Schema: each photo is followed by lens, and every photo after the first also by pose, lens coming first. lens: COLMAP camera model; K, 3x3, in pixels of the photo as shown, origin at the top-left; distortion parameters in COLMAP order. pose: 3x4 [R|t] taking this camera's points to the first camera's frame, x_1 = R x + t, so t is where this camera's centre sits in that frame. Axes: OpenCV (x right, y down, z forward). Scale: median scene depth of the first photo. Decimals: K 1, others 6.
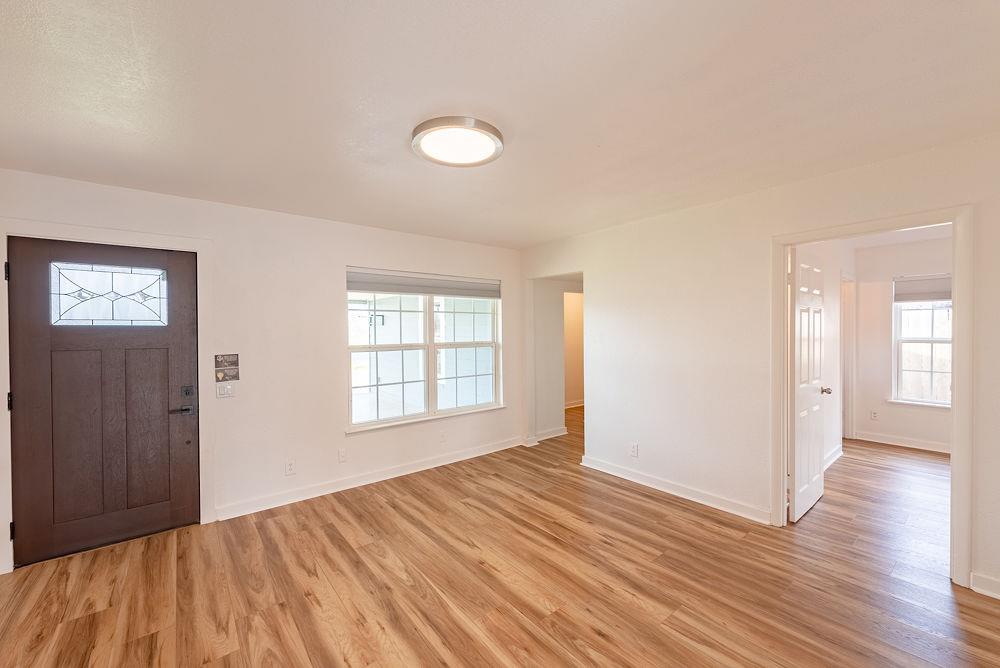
lens RADIAL K [[400.5, 0, 496.5], [0, 400.5, 331.6], [0, 0, 1]] dist [0.001718, 0.000052]
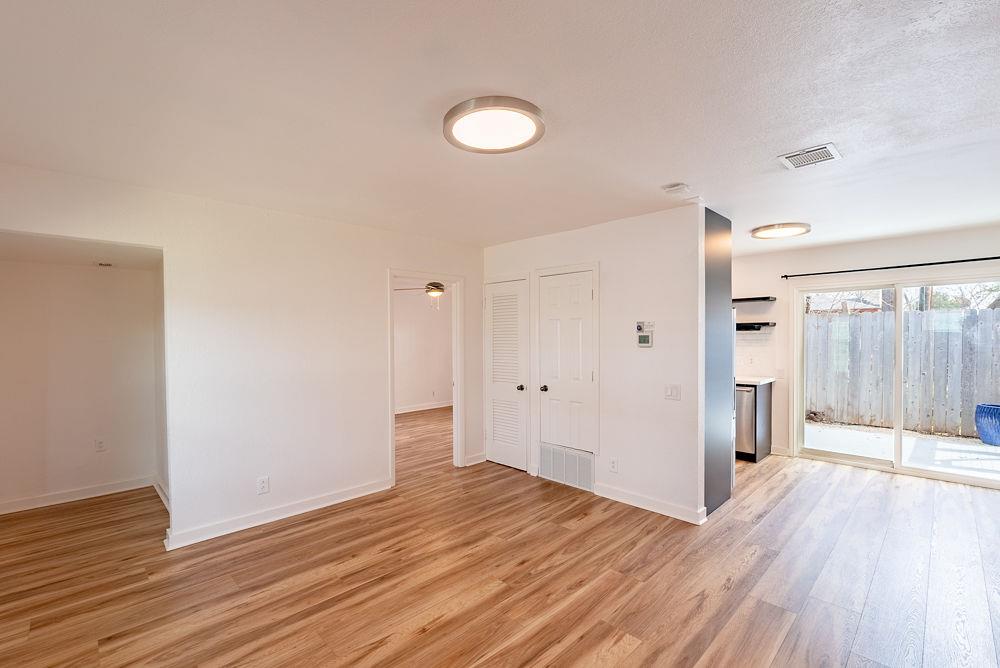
lens RADIAL K [[439.9, 0, 492.3], [0, 439.9, 339.9], [0, 0, 1]] dist [-0.000700, -0.000115]
pose [[-0.095670, 0.000795, 0.995413, -0.963547], [0.011463, 0.999934, 0.000303, 0.004739], [-0.995347, 0.011440, -0.095673, 0.991728]]
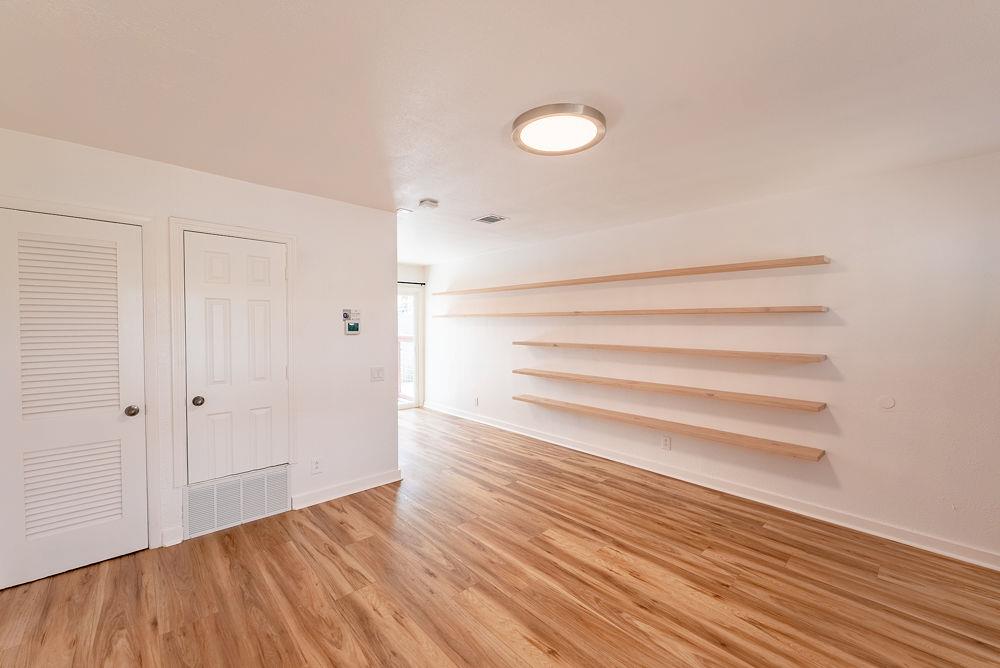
lens RADIAL K [[400.5, 0, 496.2], [0, 400.5, 330.8], [0, 0, 1]] dist [0.001718, 0.000052]
pose [[-0.997615, 0.006858, -0.068684, 0.113064], [0.005309, 0.999728, 0.022713, -0.006465], [0.068821, 0.022294, -0.997380, 1.775958]]
